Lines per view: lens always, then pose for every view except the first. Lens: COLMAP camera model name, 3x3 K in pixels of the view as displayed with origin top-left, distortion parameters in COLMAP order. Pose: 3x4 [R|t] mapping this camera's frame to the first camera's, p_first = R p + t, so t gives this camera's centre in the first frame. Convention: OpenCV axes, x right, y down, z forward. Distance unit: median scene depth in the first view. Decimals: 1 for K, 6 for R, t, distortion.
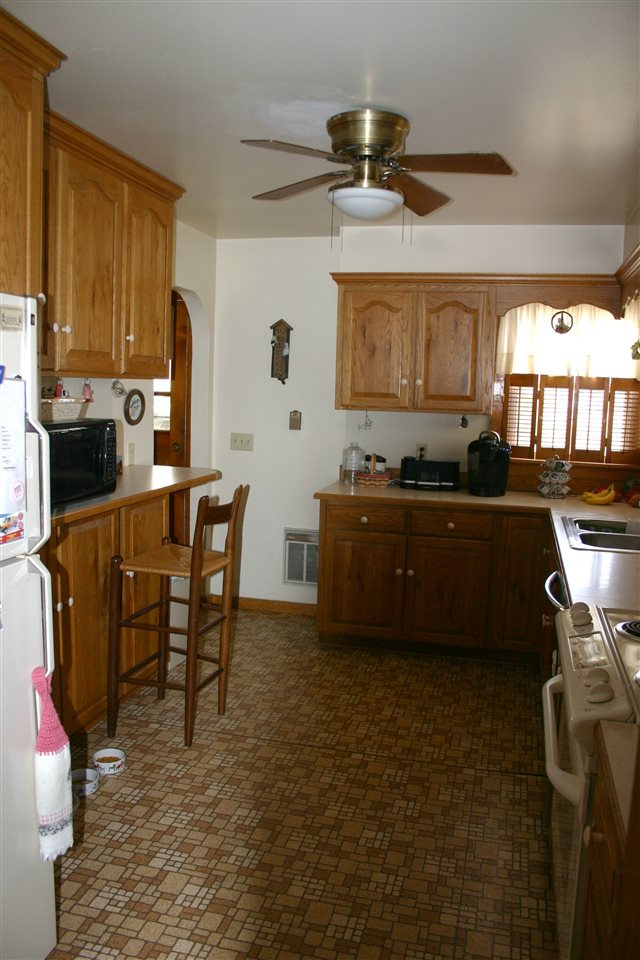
lens RADIAL K [[779.4, 0, 320.5], [0, 779.4, 476.8], [0, 0, 1]] dist [-0.143856, 0.106300]
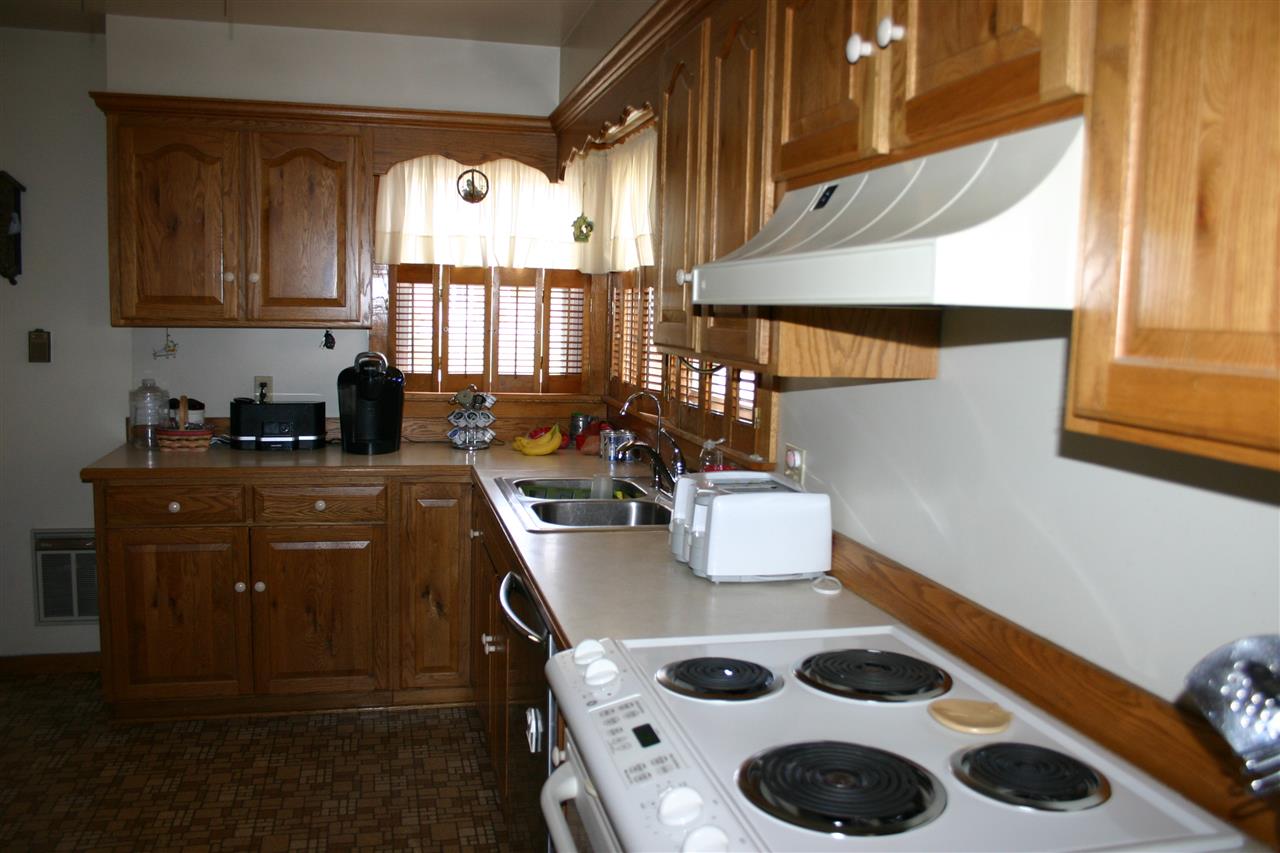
lens RADIAL K [[1039.1, 0, 638.8], [0, 1039.1, 419.0], [0, 0, 1]] dist [-0.143856, 0.106300]
pose [[0.878873, -0.058391, 0.473469, 0.005438], [0.056032, 0.998246, 0.019101, -0.007415], [-0.473754, 0.009742, 0.880603, 0.138146]]
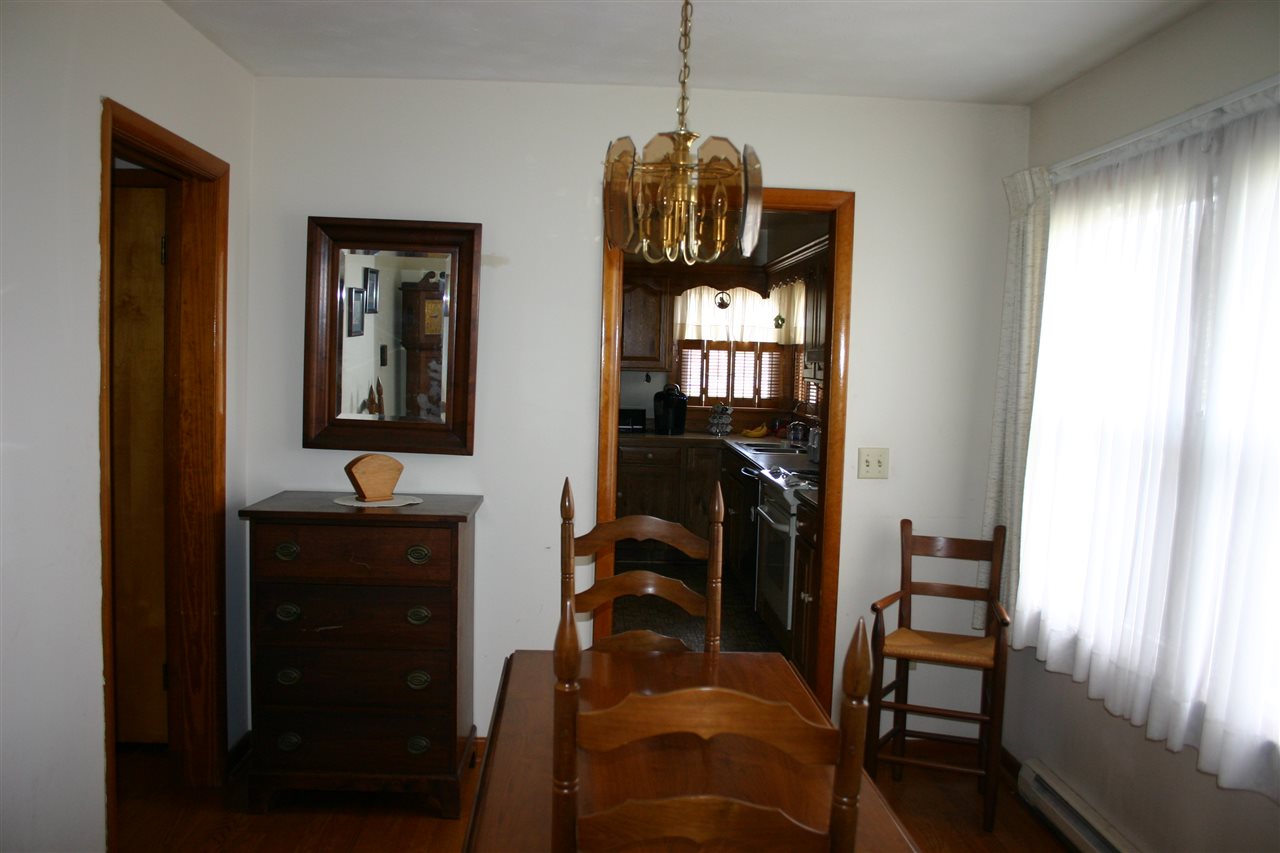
lens RADIAL K [[1039.1, 0, 641.5], [0, 1039.1, 423.2], [0, 0, 1]] dist [-0.143856, 0.106300]
pose [[0.957985, -0.024647, 0.285759, -0.320853], [0.037218, 0.998560, -0.038643, 0.069710], [-0.284395, 0.047655, 0.957522, -0.630647]]
